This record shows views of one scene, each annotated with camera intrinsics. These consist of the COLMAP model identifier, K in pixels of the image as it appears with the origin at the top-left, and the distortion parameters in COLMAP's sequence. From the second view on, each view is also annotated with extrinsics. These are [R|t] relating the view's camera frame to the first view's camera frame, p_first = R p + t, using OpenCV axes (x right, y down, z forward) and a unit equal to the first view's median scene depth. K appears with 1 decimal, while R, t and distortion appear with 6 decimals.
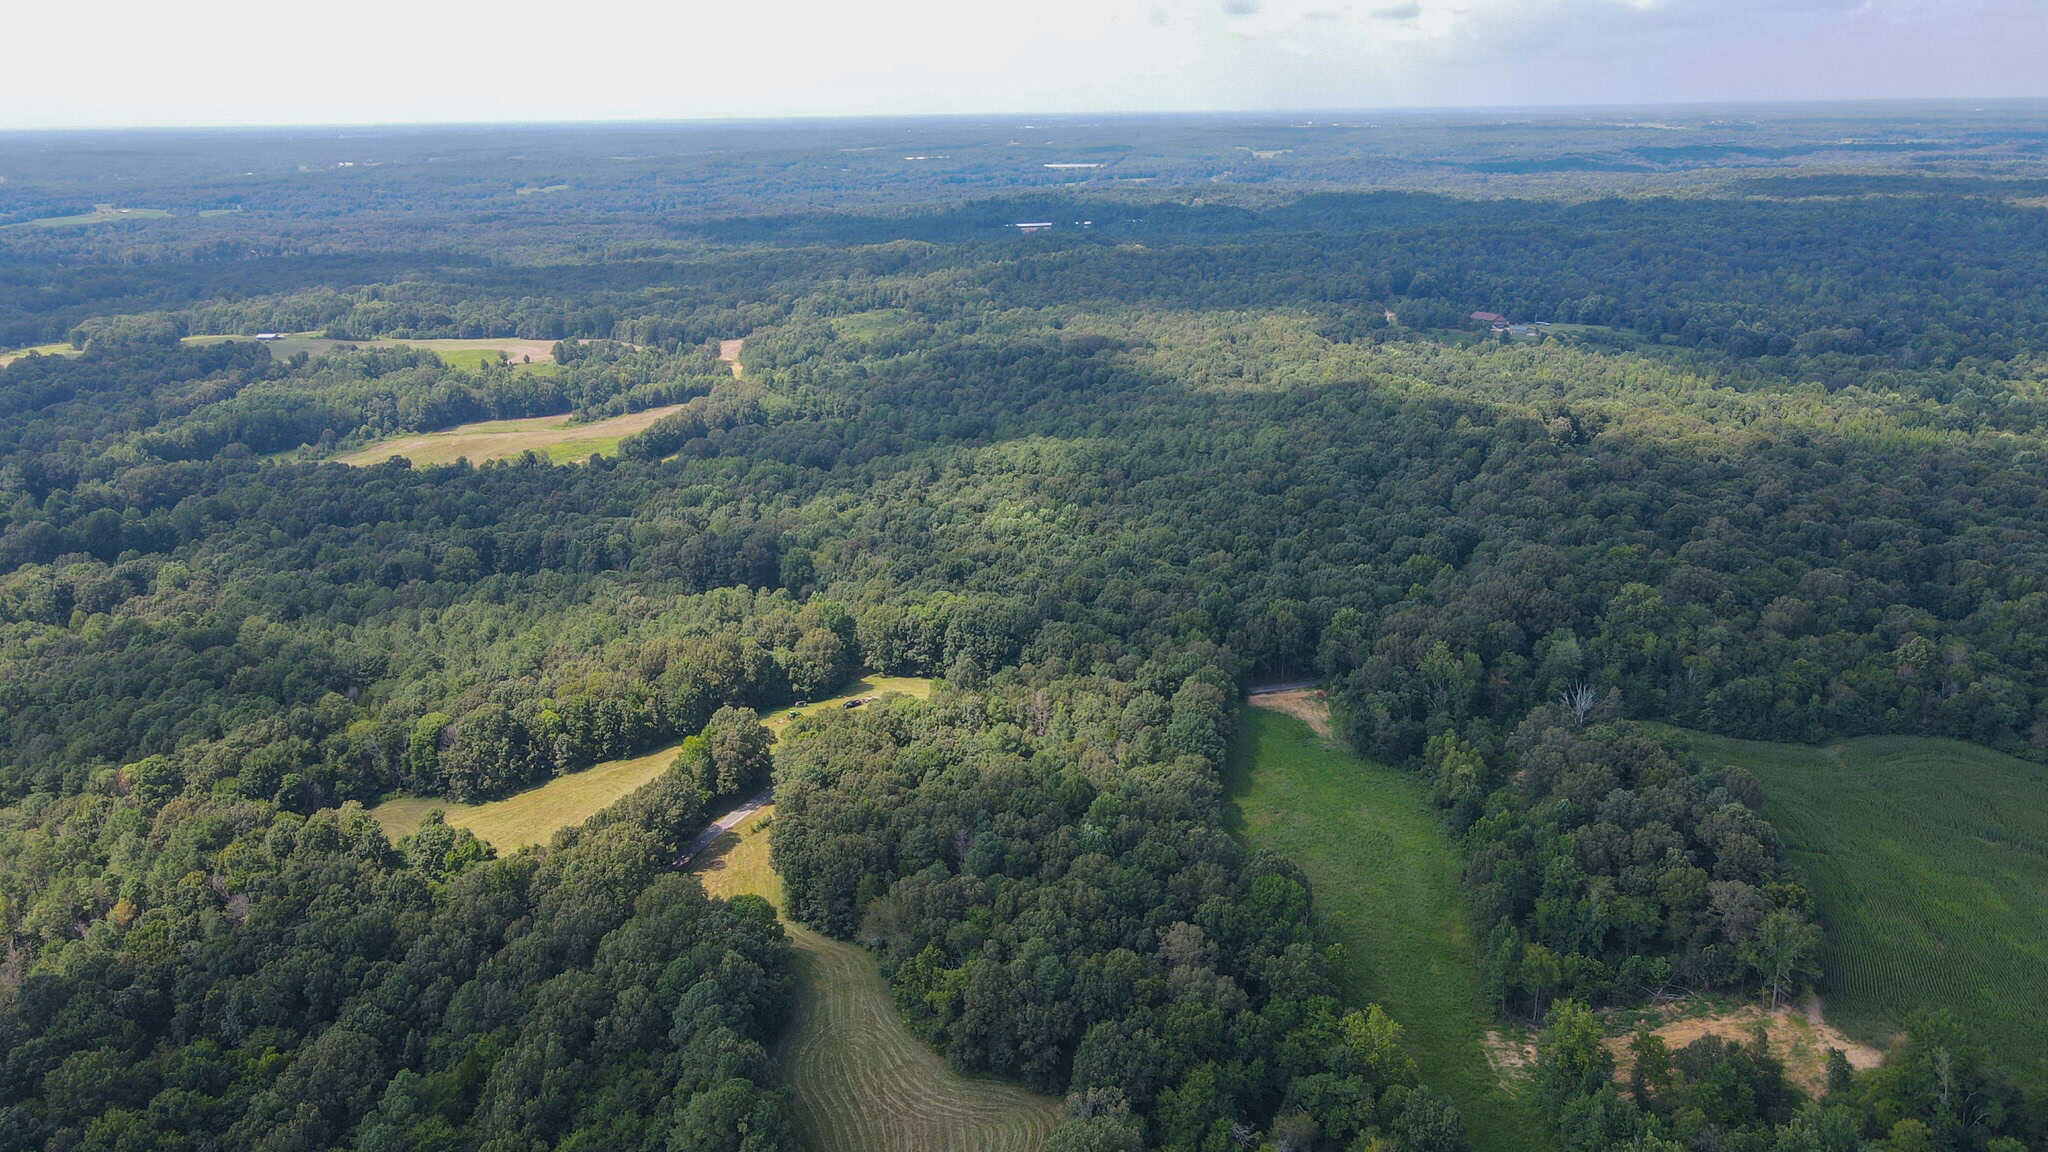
lens RADIAL K [[1525.3, 0, 1030.4], [0, 1525.3, 574.6], [0, 0, 1]] dist [-0.008999, 0.041159]
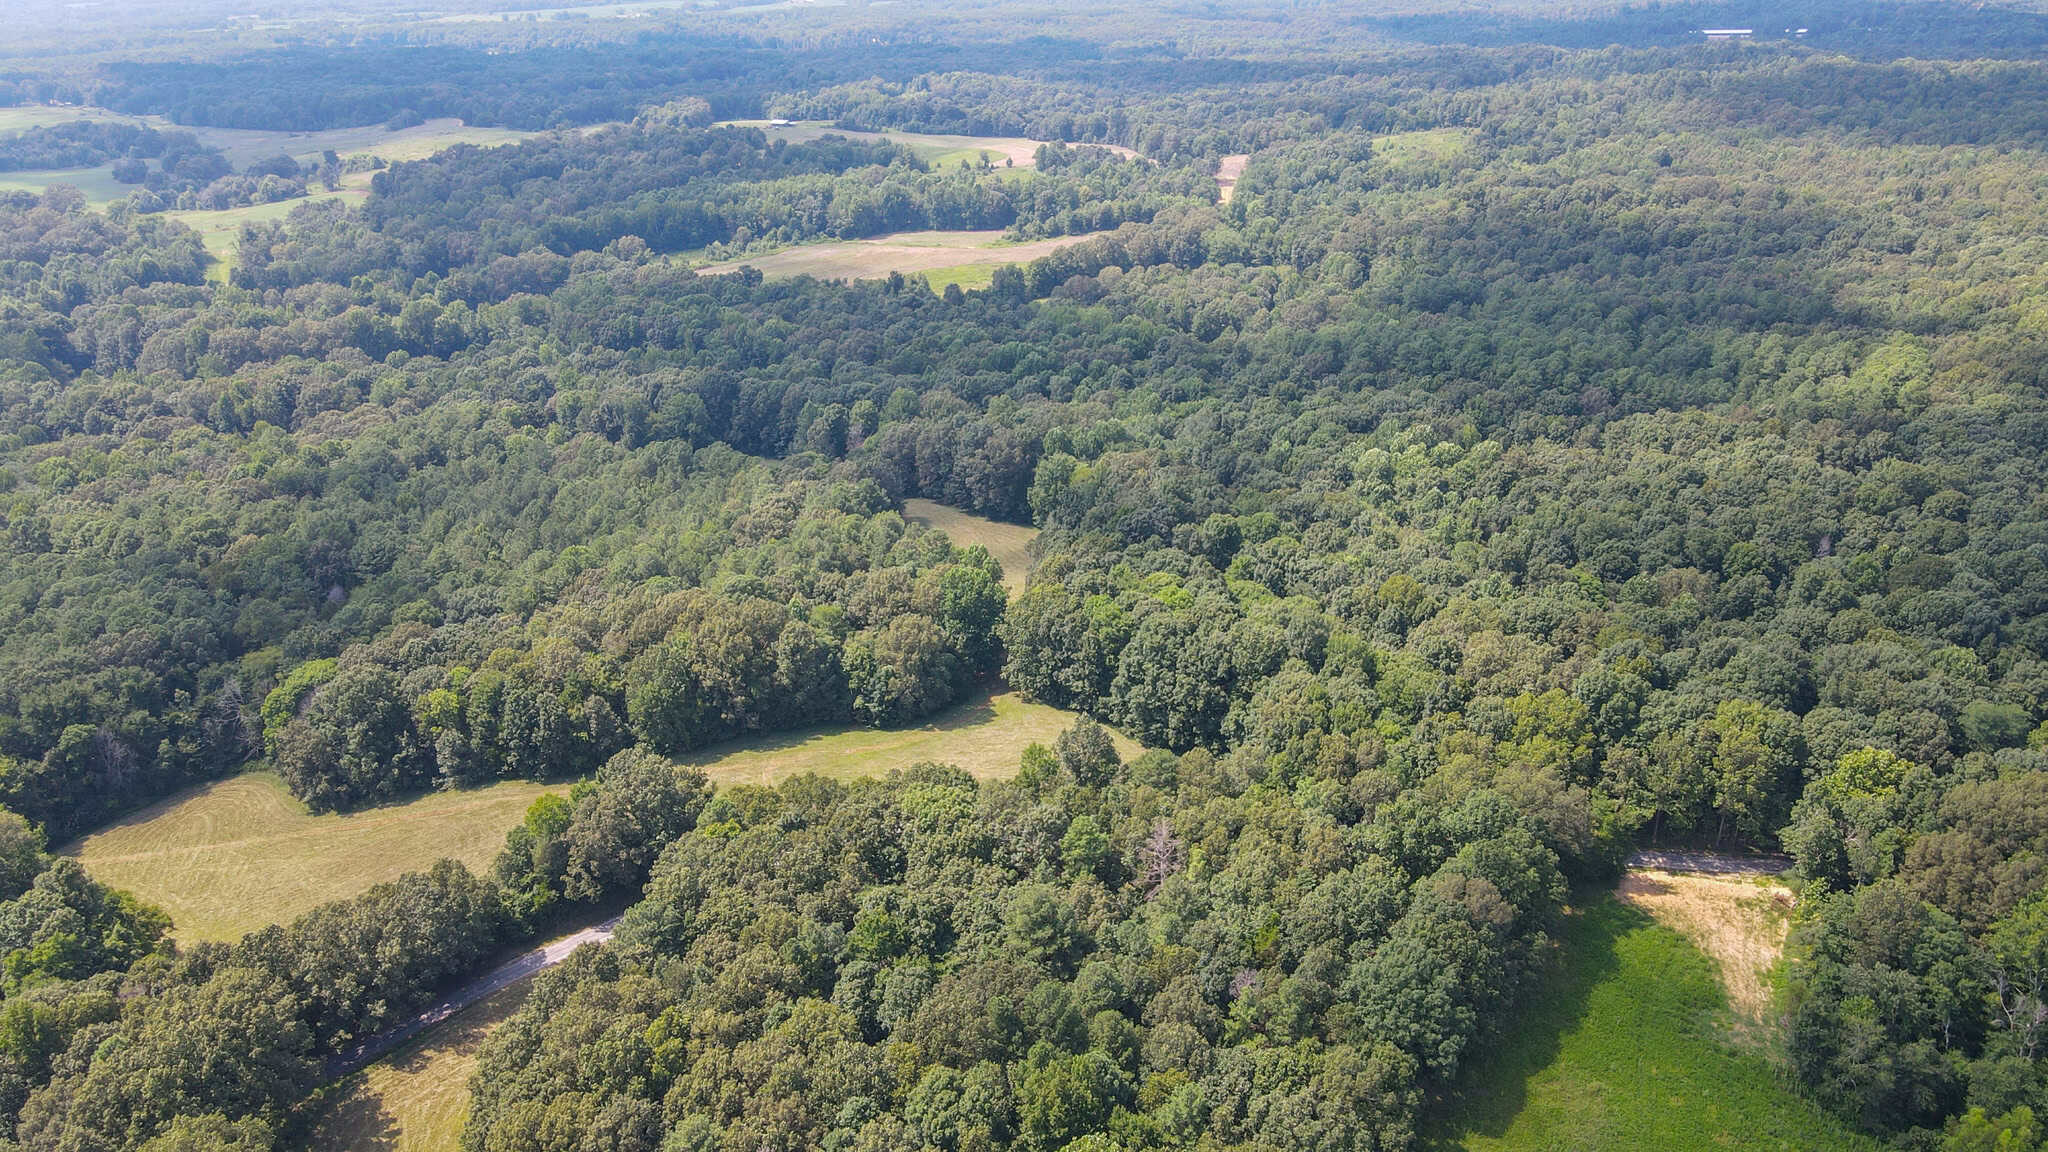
lens RADIAL K [[1525.3, 0, 1017.8], [0, 1525.3, 578.7], [0, 0, 1]] dist [-0.008999, 0.041159]
pose [[0.902772, 0.169490, -0.395317, 0.141951], [-0.122088, 0.982261, 0.142331, -0.071848], [0.412428, -0.080229, 0.907450, 0.425343]]
